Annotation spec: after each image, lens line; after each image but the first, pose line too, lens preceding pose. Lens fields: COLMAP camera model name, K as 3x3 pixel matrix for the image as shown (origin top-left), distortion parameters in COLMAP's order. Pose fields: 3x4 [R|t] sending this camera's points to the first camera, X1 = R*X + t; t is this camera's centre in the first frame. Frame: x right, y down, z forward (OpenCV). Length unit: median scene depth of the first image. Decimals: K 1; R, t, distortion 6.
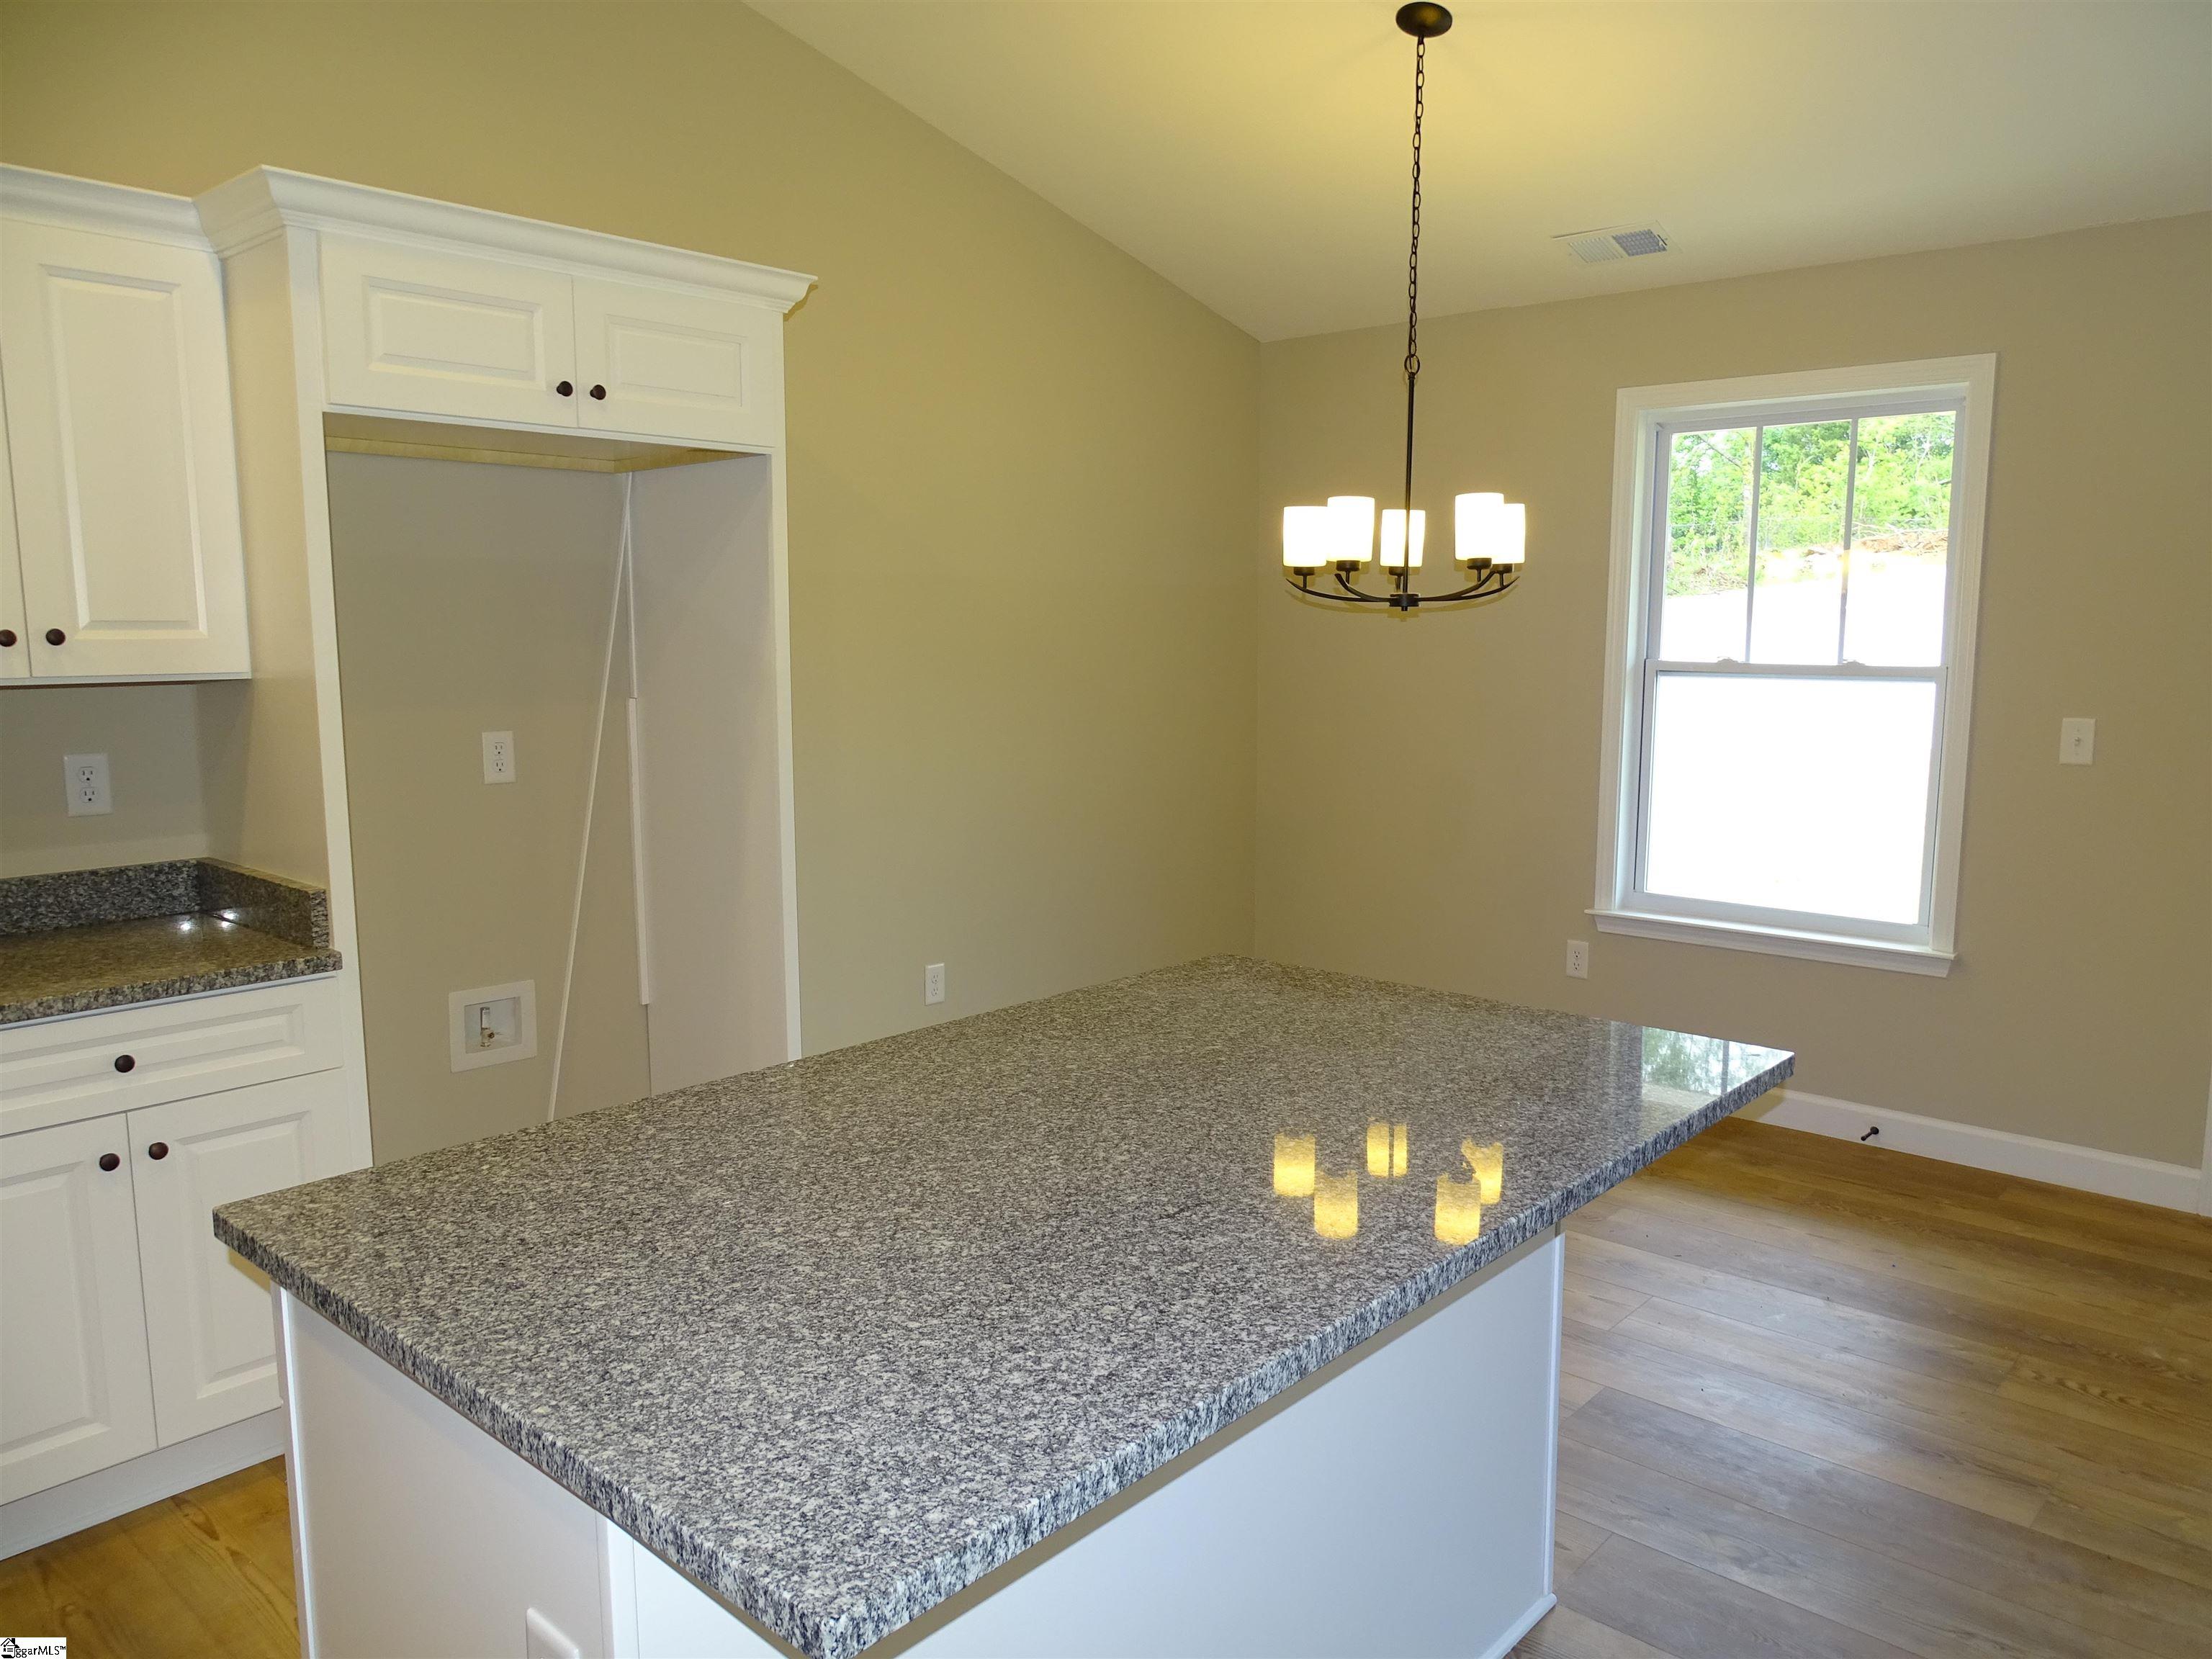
lens RADIAL K [[1564.0, 0, 1128.1], [0, 1564.0, 817.3], [0, 0, 1]] dist [0.002310, -0.003747]
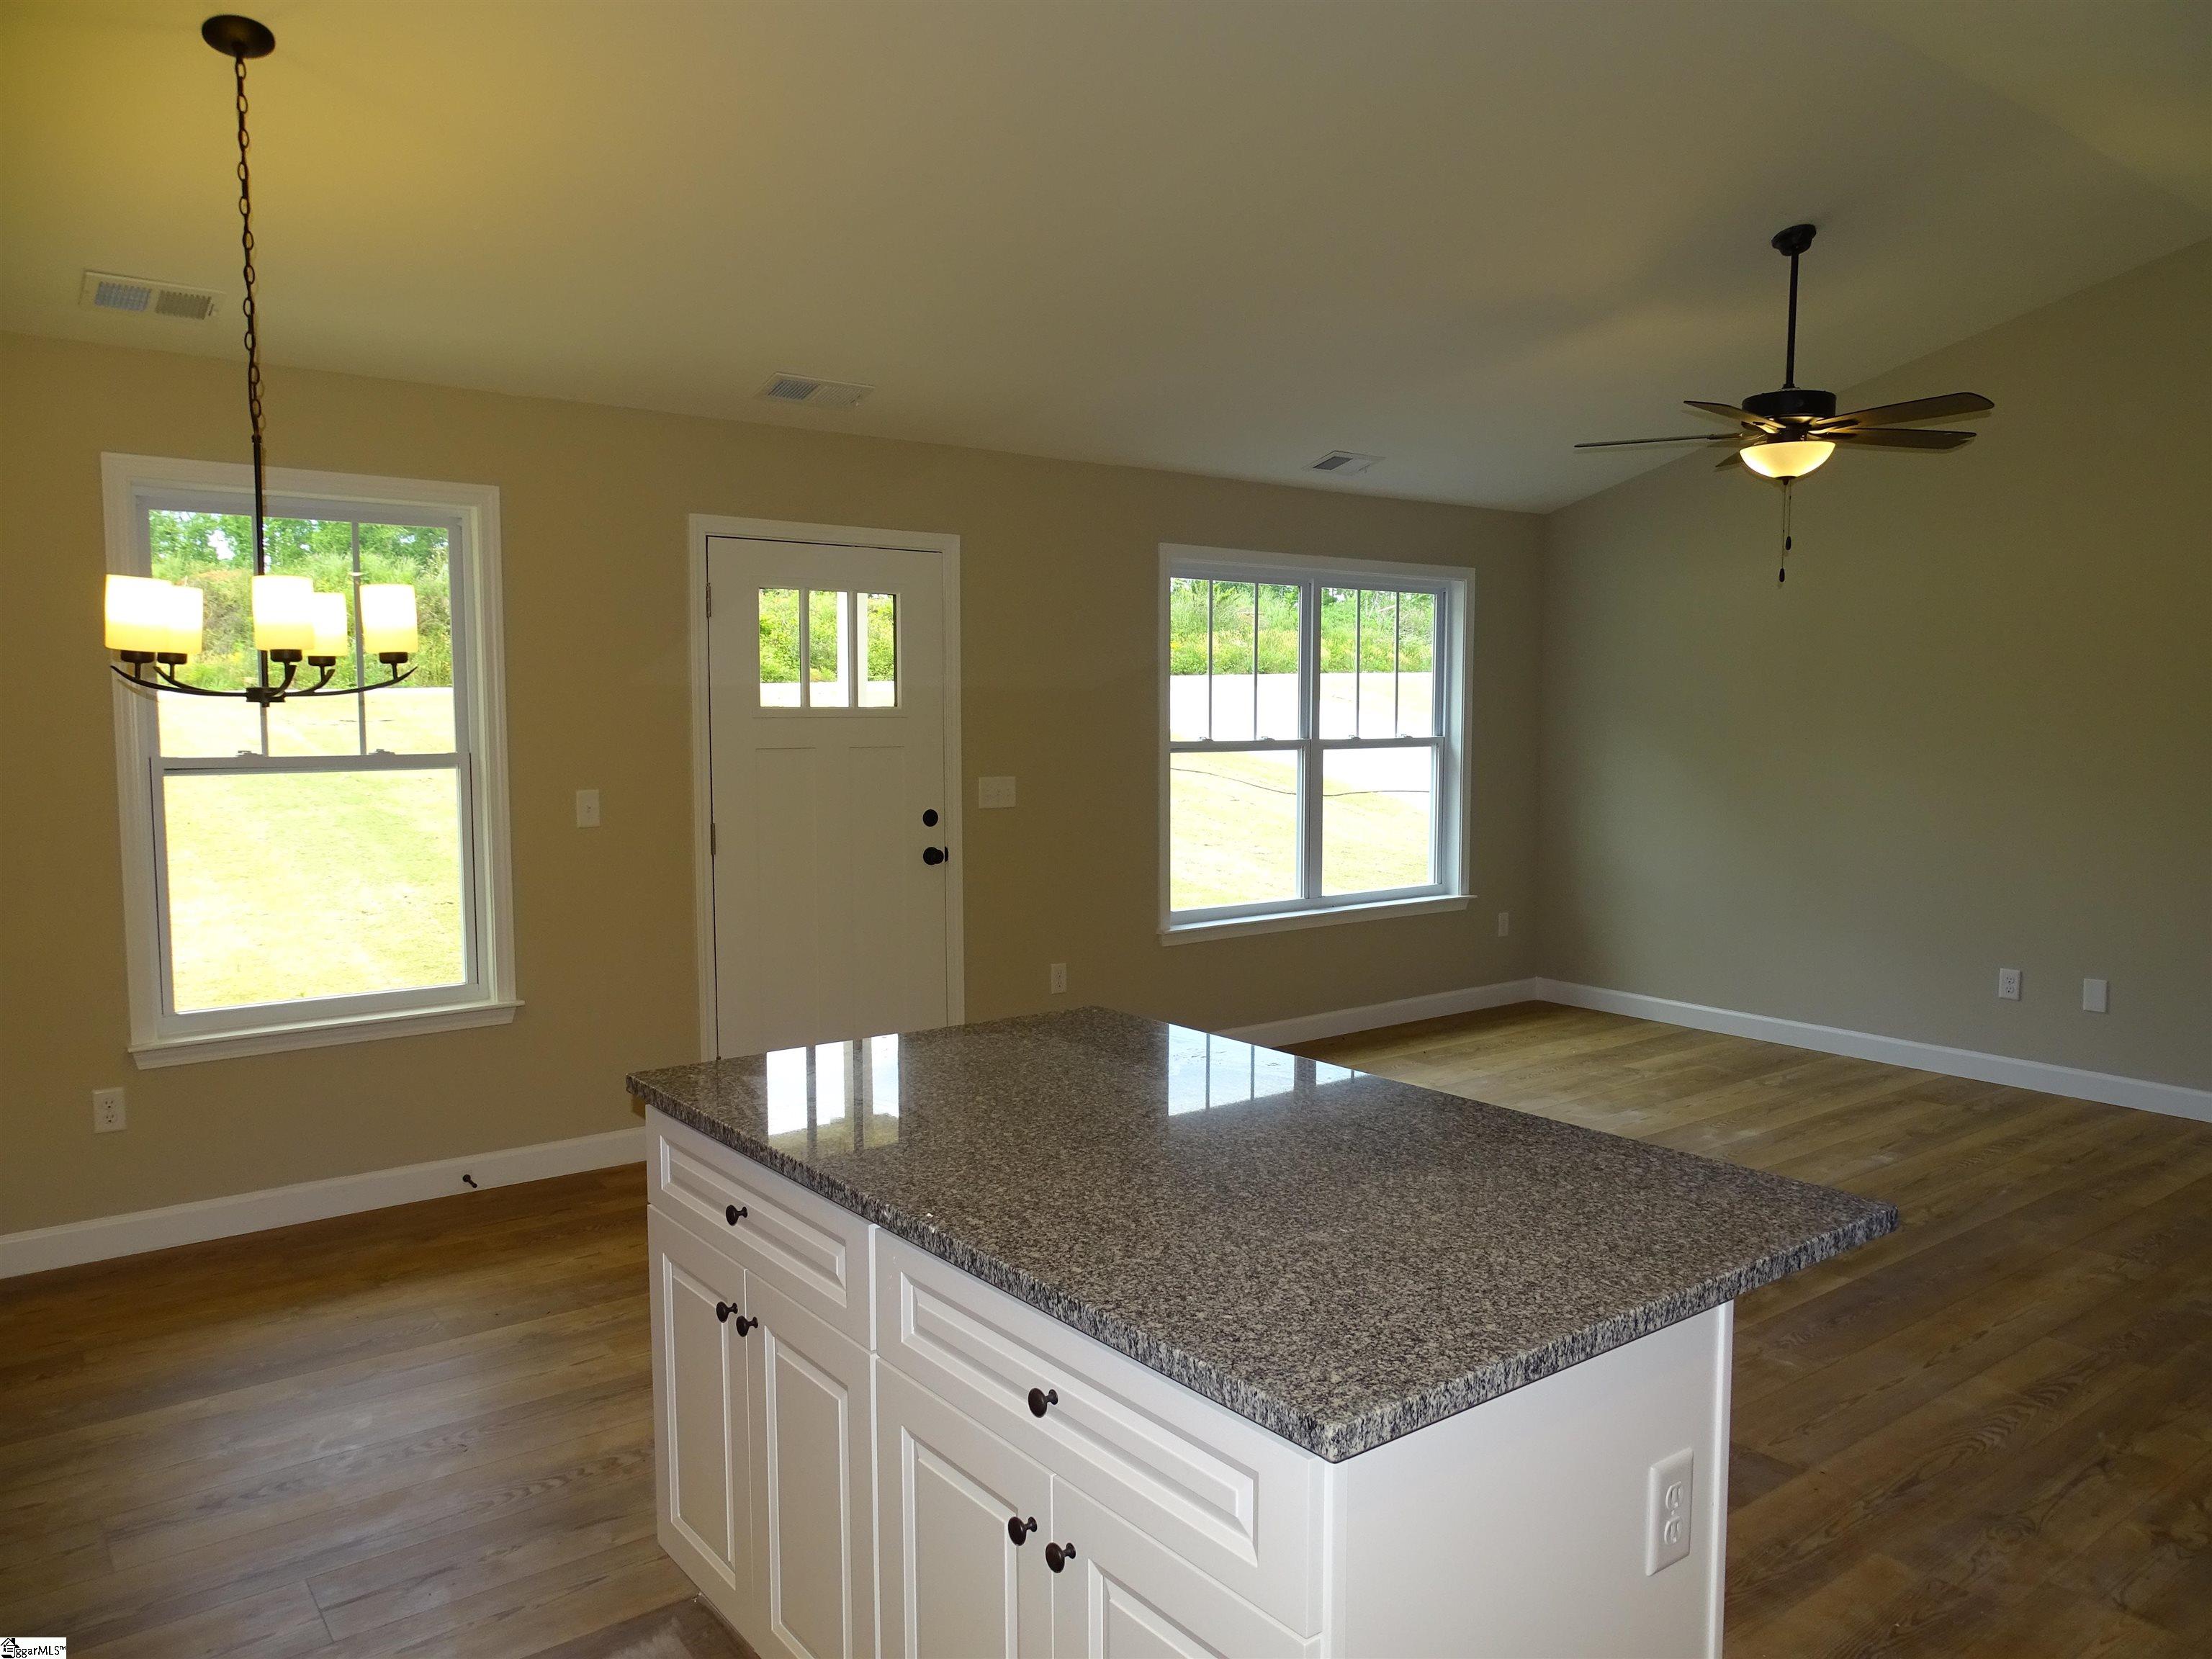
lens RADIAL K [[1564.0, 0, 1134.0], [0, 1564.0, 835.9], [0, 0, 1]] dist [0.002310, -0.003747]
pose [[0.199115, -0.088952, 0.975931, -0.572914], [0.126993, 0.989817, 0.064308, -0.056069], [-0.971713, 0.111131, 0.208383, 0.362486]]
